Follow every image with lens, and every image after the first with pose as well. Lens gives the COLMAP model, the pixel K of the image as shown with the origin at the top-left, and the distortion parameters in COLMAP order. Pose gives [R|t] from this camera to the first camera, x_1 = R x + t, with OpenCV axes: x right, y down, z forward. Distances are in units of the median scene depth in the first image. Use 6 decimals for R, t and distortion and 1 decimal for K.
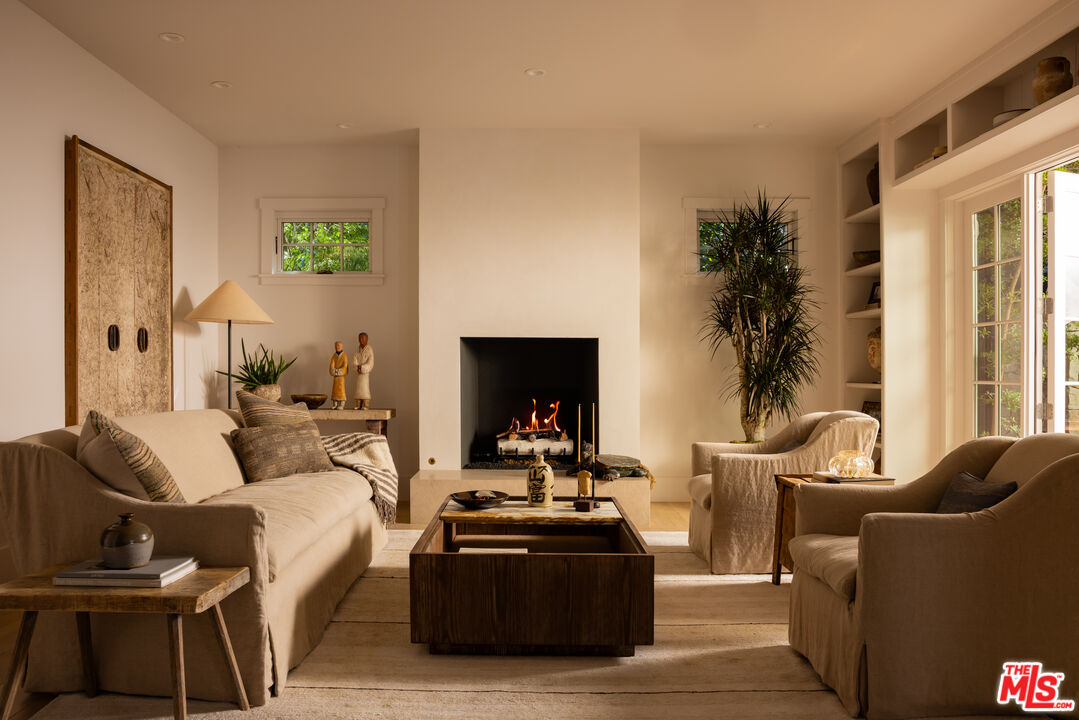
lens RADIAL K [[846.9, 0, 537.1], [0, 846.9, 378.9], [0, 0, 1]] dist [-0.121020, 0.116488]
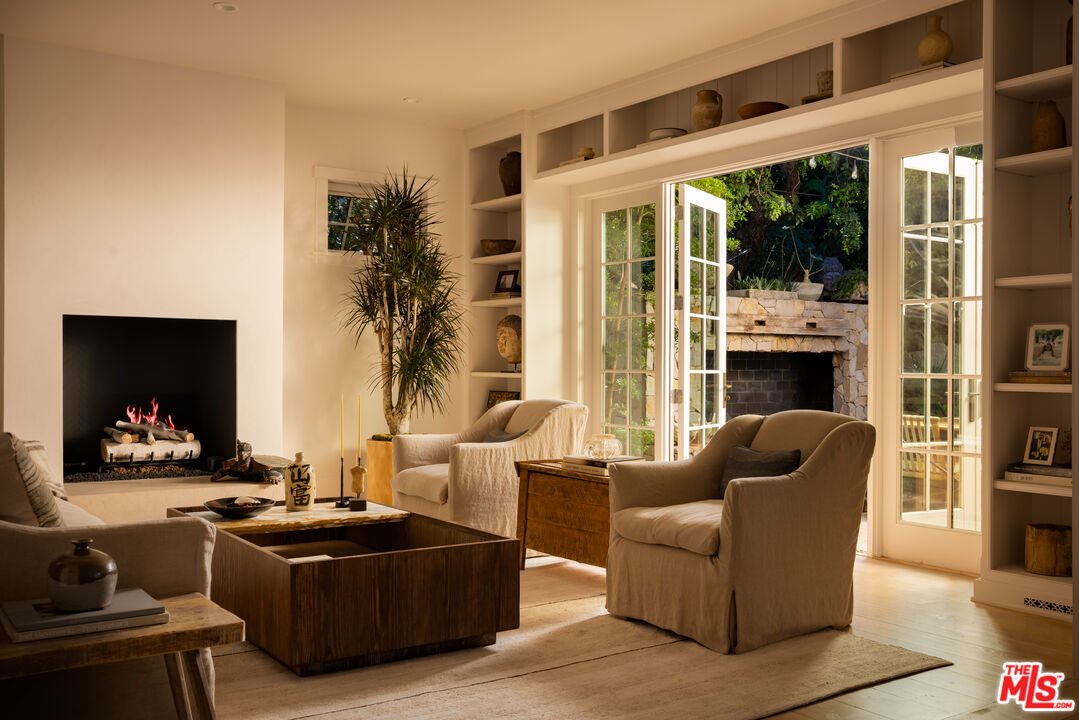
lens RADIAL K [[995.3, 0, 539.5], [0, 995.3, 360.0], [0, 0, 1]] dist [-0.023607, -0.000201]
pose [[0.818891, 0.004233, 0.573933, -0.373844], [0.000665, 0.999965, -0.008323, 0.000884], [-0.573948, 0.007197, 0.818860, -0.006559]]
